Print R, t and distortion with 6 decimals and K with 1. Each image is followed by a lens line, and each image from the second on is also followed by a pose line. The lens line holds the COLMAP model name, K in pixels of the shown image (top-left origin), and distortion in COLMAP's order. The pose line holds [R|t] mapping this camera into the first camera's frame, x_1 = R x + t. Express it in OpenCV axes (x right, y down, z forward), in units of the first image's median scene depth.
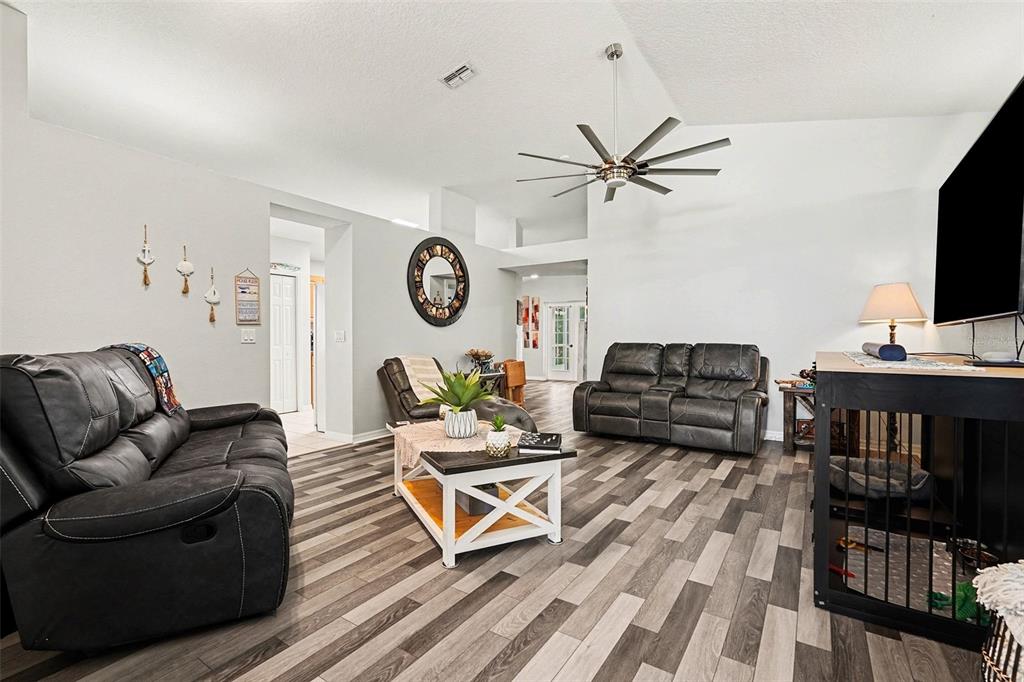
lens RADIAL K [[457.3, 0, 512.0], [0, 457.3, 341.0], [0, 0, 1]] dist [-0.000462, 0.000086]
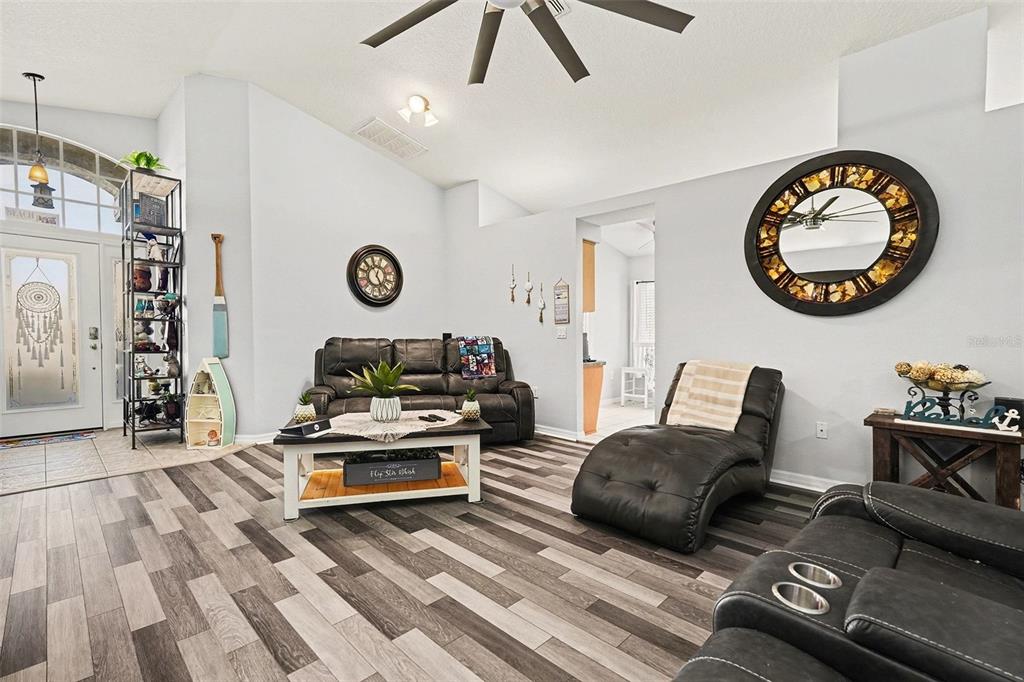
lens RADIAL K [[460.3, 0, 512.1], [0, 460.3, 330.5], [0, 0, 1]] dist [-0.000095, 0.000669]
pose [[-0.185477, -0.008094, -0.982615, 0.673442], [-0.017474, 0.999835, -0.004937, -0.006877], [0.982493, 0.016255, -0.185588, 1.074930]]
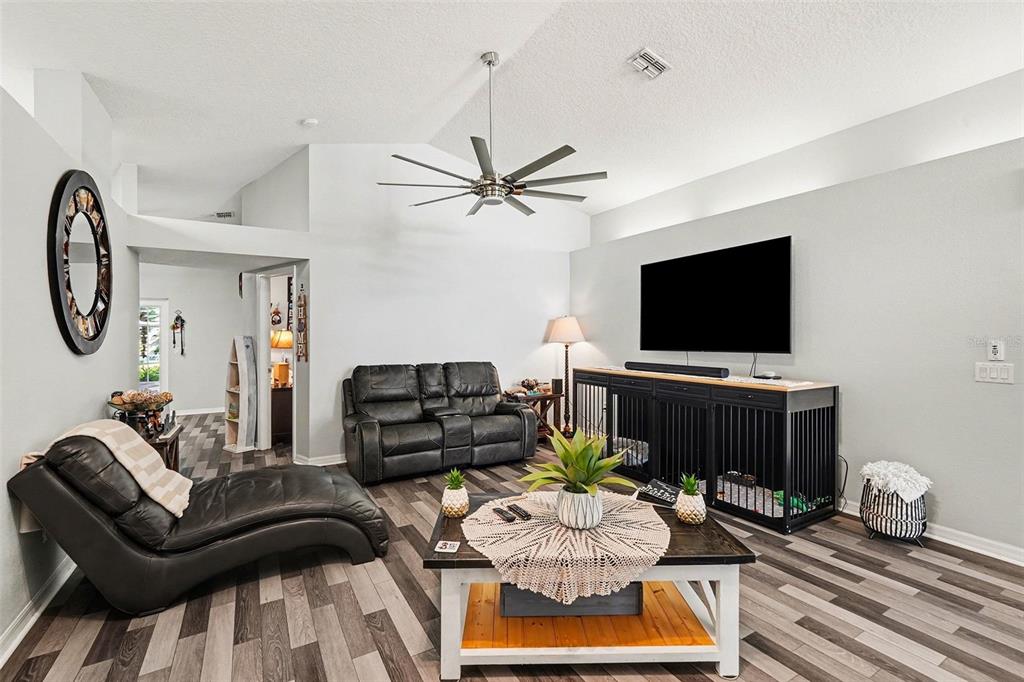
lens RADIAL K [[460.3, 0, 512.1], [0, 460.3, 330.5], [0, 0, 1]] dist [-0.000095, 0.000669]
pose [[0.441031, 0.008155, 0.897455, -0.592384], [0.012817, 0.999800, -0.015384, -0.063934], [-0.897400, 0.018288, 0.440838, 0.545152]]
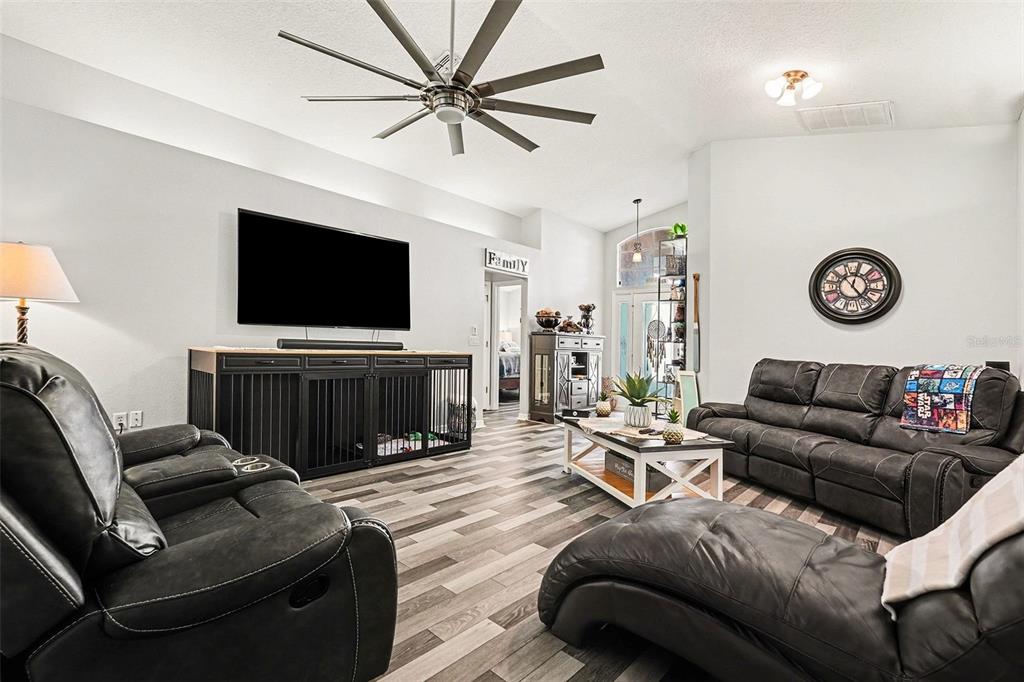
lens RADIAL K [[457.3, 0, 512.0], [0, 457.3, 341.0], [0, 0, 1]] dist [-0.000462, 0.000086]
pose [[-0.986374, -0.034918, 0.160773, 0.028233], [-0.034891, 0.999387, 0.002990, -0.011852], [-0.160778, -0.002660, -0.986987, 1.640434]]
